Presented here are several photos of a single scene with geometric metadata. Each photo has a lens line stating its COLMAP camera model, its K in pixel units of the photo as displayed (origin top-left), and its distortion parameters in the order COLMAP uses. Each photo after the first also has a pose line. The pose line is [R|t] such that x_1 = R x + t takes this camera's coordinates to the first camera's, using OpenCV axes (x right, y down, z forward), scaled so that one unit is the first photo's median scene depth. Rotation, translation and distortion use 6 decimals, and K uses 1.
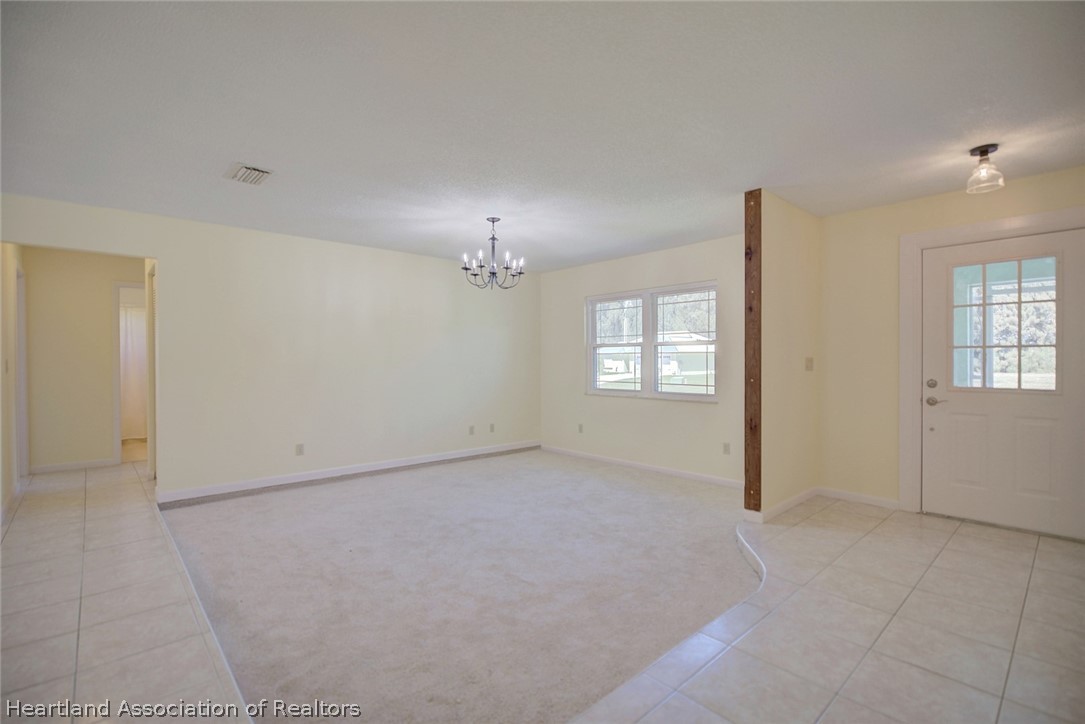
lens RADIAL K [[493.5, 0, 542.5], [0, 493.5, 362.0], [0, 0, 1]] dist [-0.001404, -0.000166]
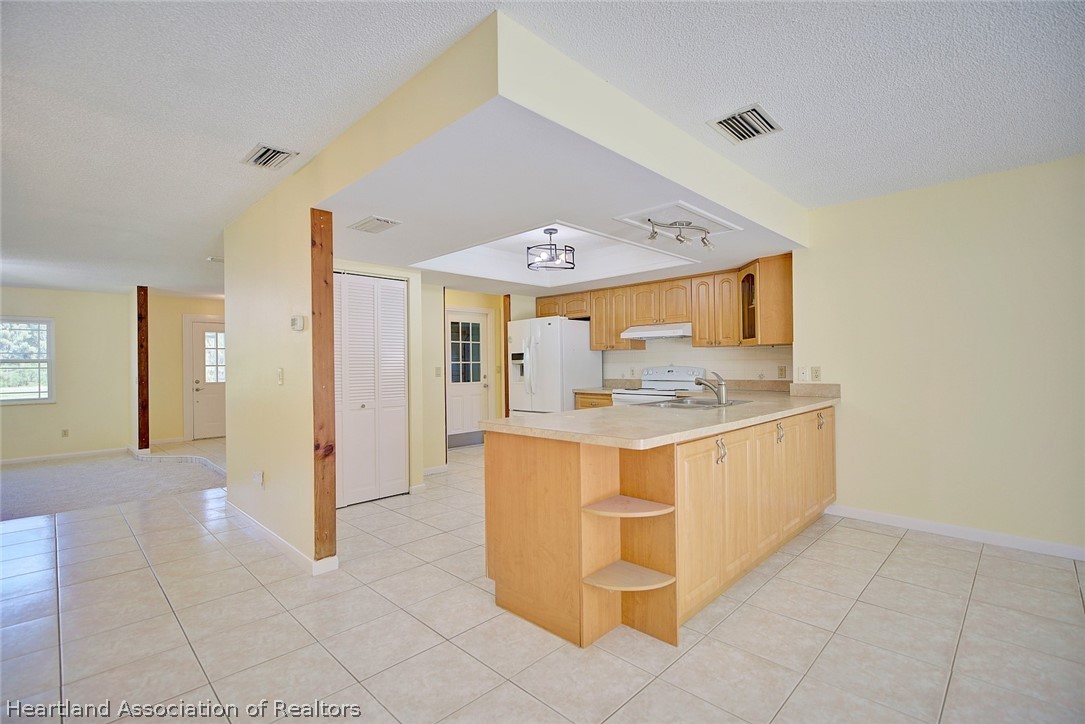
lens RADIAL K [[498.6, 0, 544.1], [0, 498.6, 363.2], [0, 0, 1]] dist [-0.002221, -0.000686]
pose [[-0.049357, 0.007667, 0.998752, -1.616104], [0.018307, 0.999809, -0.006771, 0.002850], [-0.998613, 0.017950, -0.049488, -0.493909]]
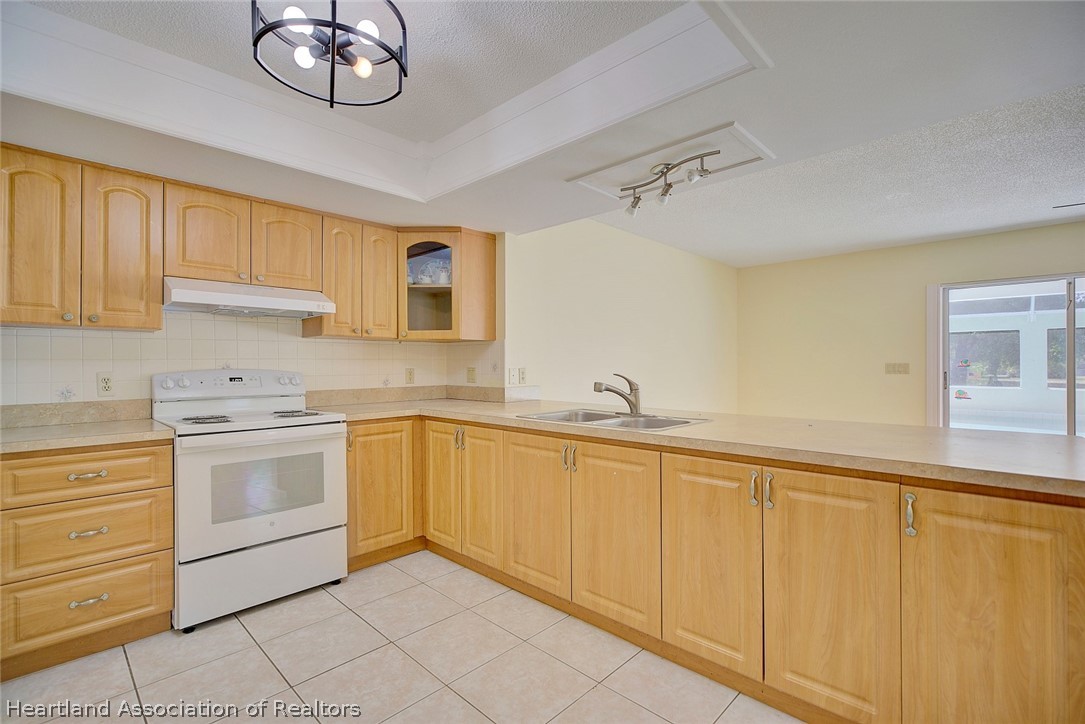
lens RADIAL K [[493.5, 0, 542.5], [0, 493.5, 362.0], [0, 0, 1]] dist [-0.001404, -0.000166]
pose [[-0.997909, 0.008689, -0.064053, -0.533965], [0.008526, 0.999960, 0.002827, 0.000039], [0.064075, 0.002275, -0.997942, -0.151243]]
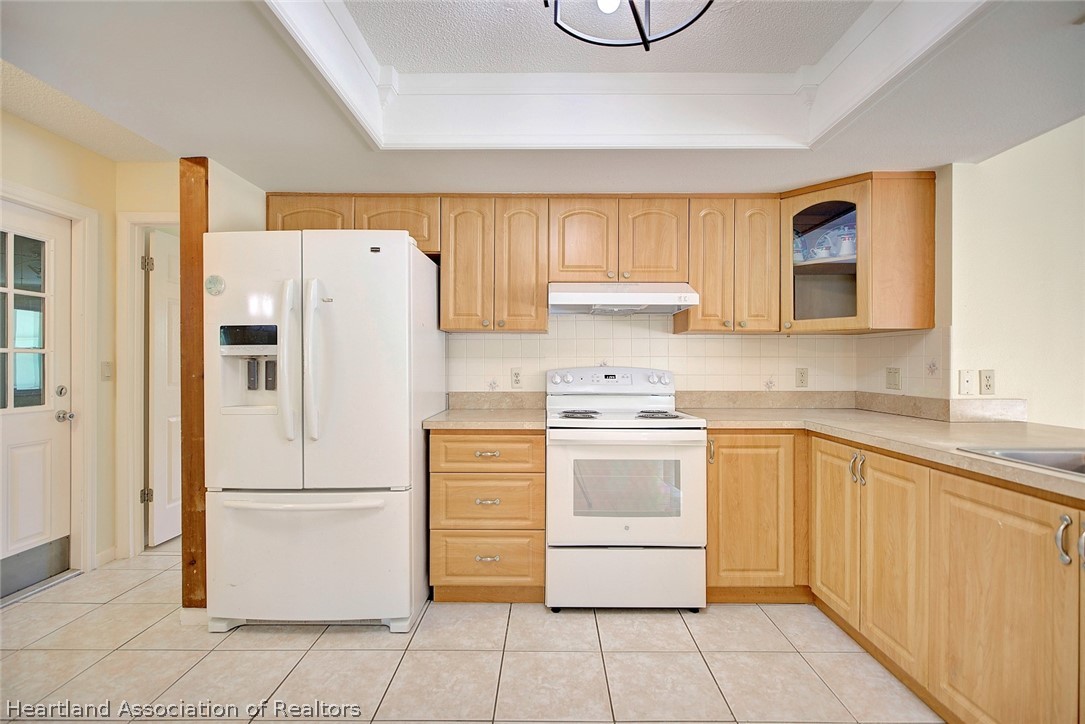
lens RADIAL K [[498.6, 0, 544.1], [0, 498.6, 363.2], [0, 0, 1]] dist [-0.002221, -0.000686]
pose [[-0.736786, 0.002679, 0.676121, -0.569496], [0.005826, 0.999980, 0.002387, 0.001128], [-0.676101, 0.005697, -0.736787, -0.289865]]
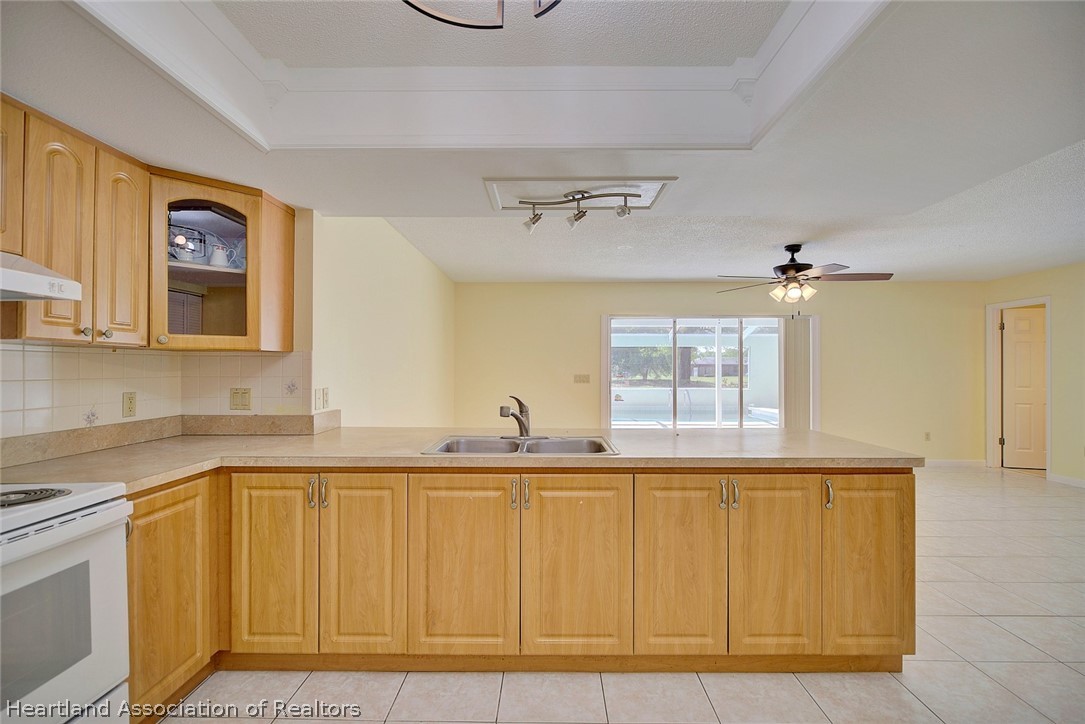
lens RADIAL K [[505.8, 0, 542.5], [0, 505.8, 362.0], [0, 0, 1]] dist [-0.001699, -0.000543]
pose [[-0.681905, -0.002817, -0.731435, -0.213073], [-0.001798, 0.999996, -0.002175, -0.024538], [0.731439, -0.000168, -0.681907, -0.357622]]
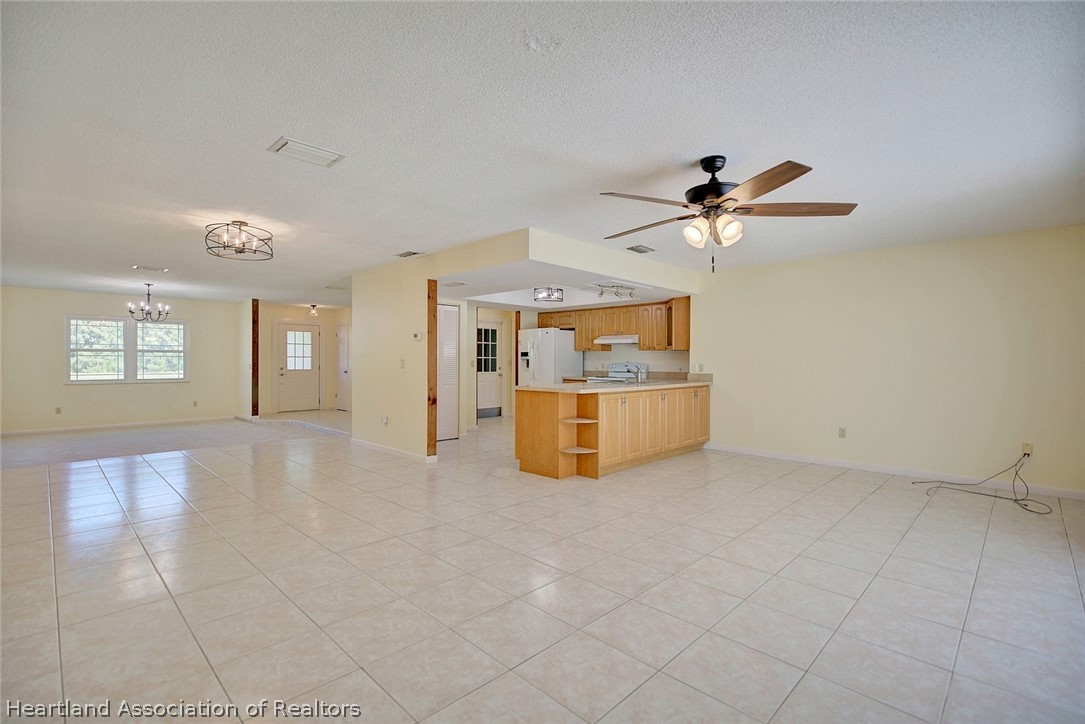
lens RADIAL K [[498.6, 0, 544.1], [0, 498.6, 363.2], [0, 0, 1]] dist [-0.002221, -0.000686]
pose [[-0.054300, -0.001411, 0.998524, -2.398409], [0.001505, 0.999998, 0.001495, 0.008217], [-0.998524, 0.001584, -0.054297, -0.448606]]
